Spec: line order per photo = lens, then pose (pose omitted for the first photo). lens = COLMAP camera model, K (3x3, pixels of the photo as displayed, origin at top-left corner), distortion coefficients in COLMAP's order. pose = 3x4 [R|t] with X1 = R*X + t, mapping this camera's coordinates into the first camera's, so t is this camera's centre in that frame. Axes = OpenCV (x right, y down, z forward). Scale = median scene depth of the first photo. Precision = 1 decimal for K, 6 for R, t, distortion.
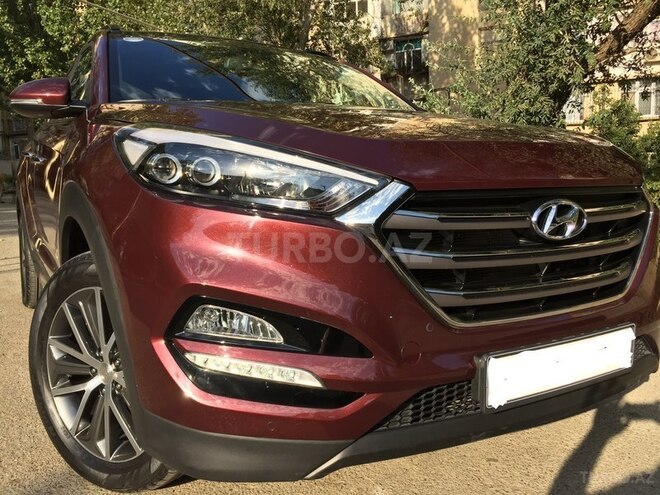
lens RADIAL K [[559.9, 0, 330.0], [0, 559.9, 247.5], [0, 0, 1]] dist [0.101101, -0.128129]
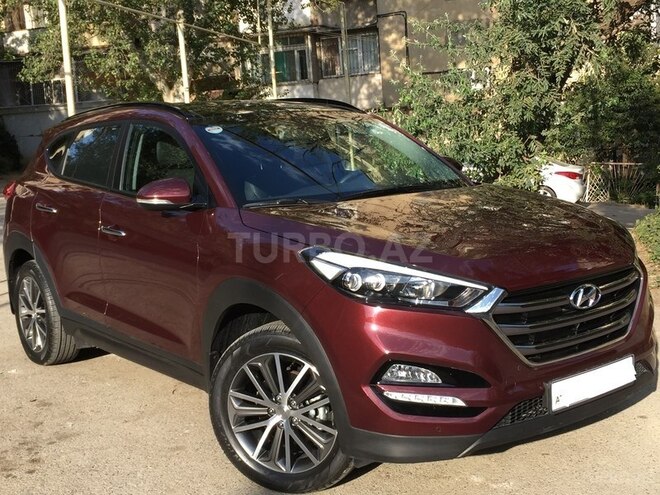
lens RADIAL K [[853.8, 0, 330.0], [0, 853.8, 247.5], [0, 0, 1]] dist [0.142458, 0.017589]
pose [[0.990652, -0.058301, 0.123330, -0.521743], [0.055383, 0.998101, 0.026959, -0.246115], [-0.124668, -0.019877, 0.991999, -1.154431]]
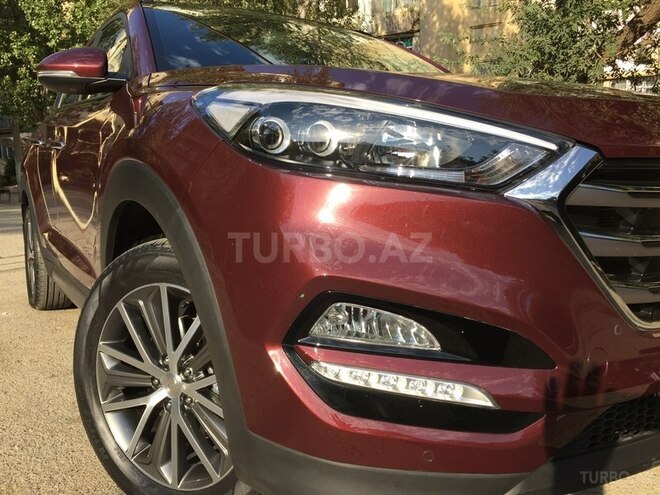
lens RADIAL K [[559.9, 0, 330.0], [0, 559.9, 247.5], [0, 0, 1]] dist [0.101101, -0.128129]
pose [[0.999628, -0.003964, 0.026997, -0.181653], [0.003979, 0.999992, -0.000474, 0.017612], [-0.026995, 0.000581, 0.999635, 0.149601]]
